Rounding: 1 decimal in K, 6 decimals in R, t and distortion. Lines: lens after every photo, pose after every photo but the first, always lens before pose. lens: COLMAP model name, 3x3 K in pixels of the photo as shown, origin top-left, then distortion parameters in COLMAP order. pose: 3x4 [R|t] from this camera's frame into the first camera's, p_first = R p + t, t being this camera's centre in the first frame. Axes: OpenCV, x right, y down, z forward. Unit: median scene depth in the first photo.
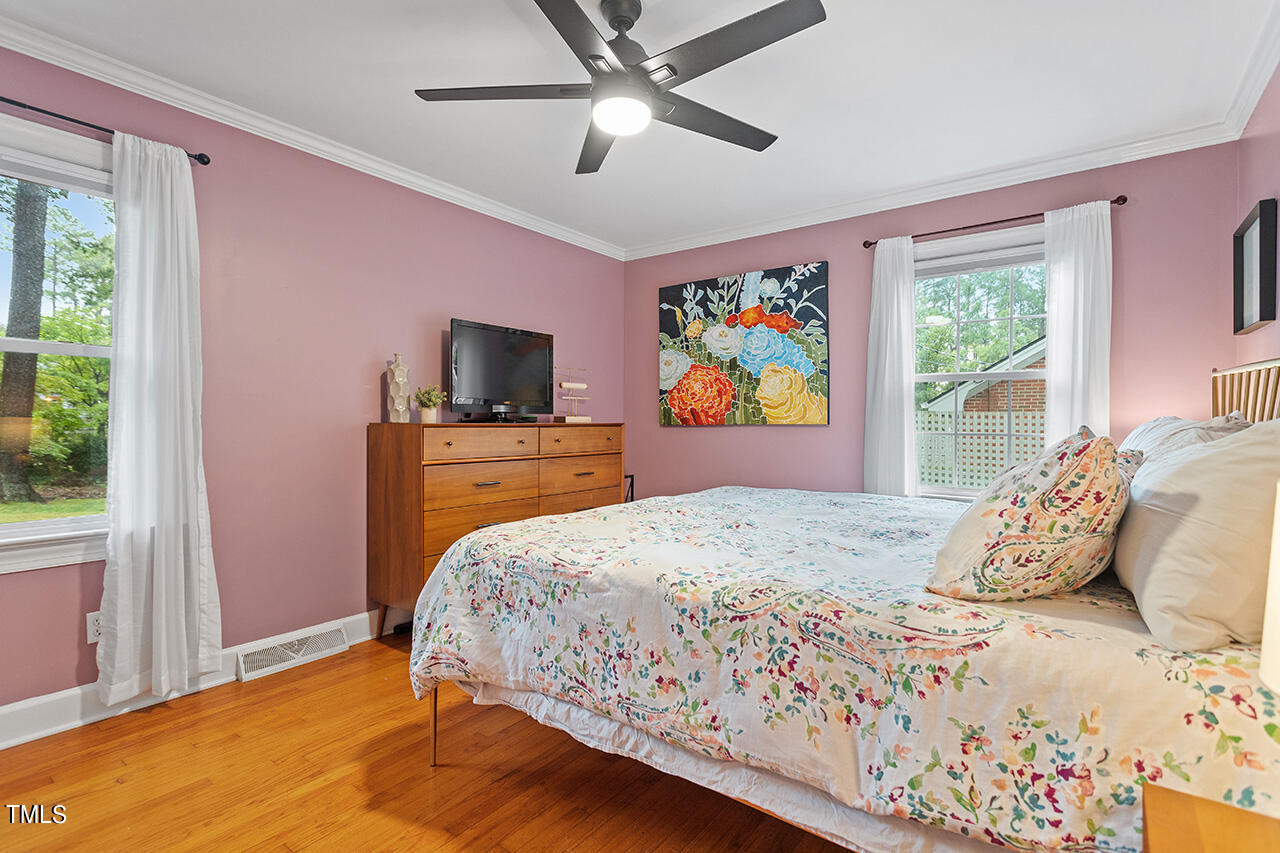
lens RADIAL K [[612.6, 0, 655.5], [0, 612.6, 419.6], [0, 0, 1]] dist [0.000279, 0.000938]
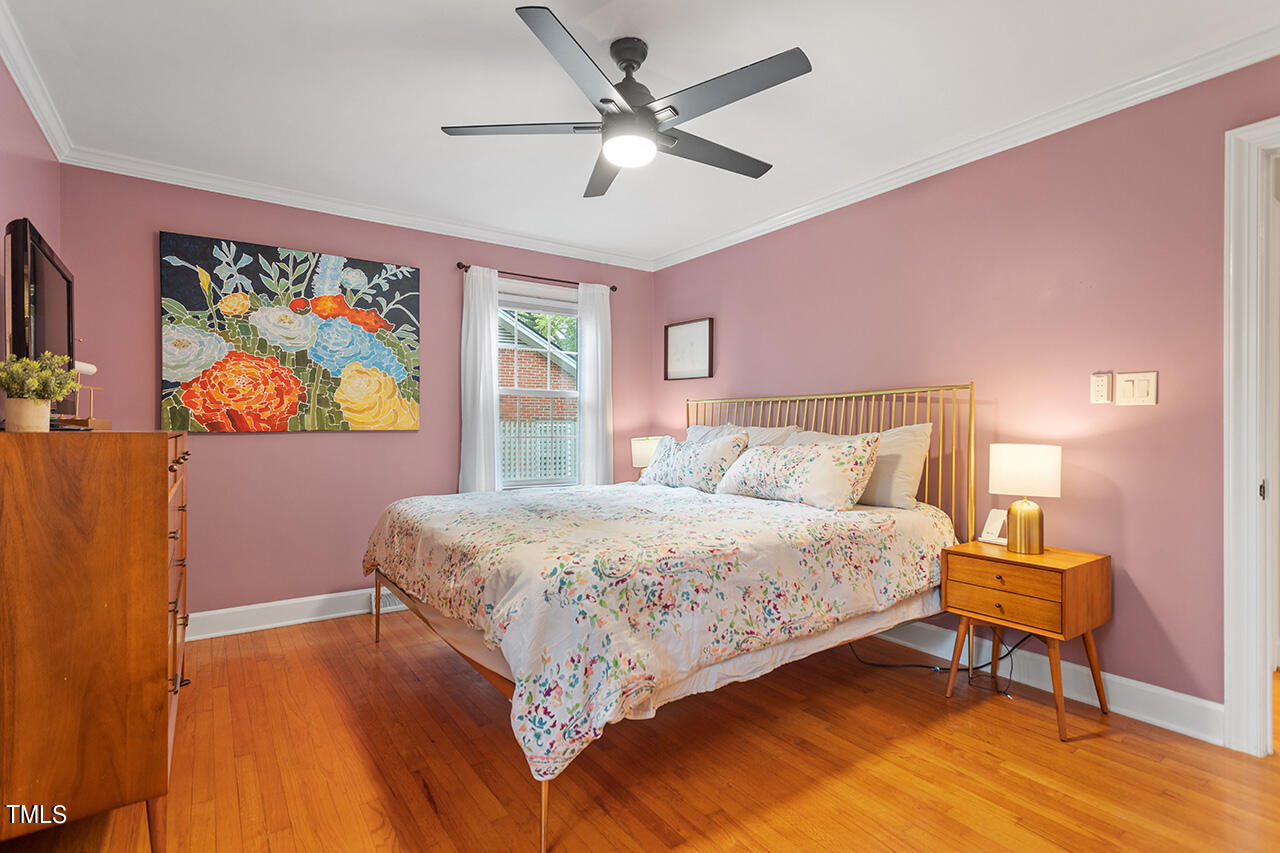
lens RADIAL K [[612.6, 0, 655.5], [0, 612.6, 419.6], [0, 0, 1]] dist [0.000279, 0.000938]
pose [[0.306673, 0.010431, 0.951758, -0.530584], [-0.004251, 0.999945, -0.009590, -0.001473], [-0.951806, -0.001105, 0.306700, 0.299466]]
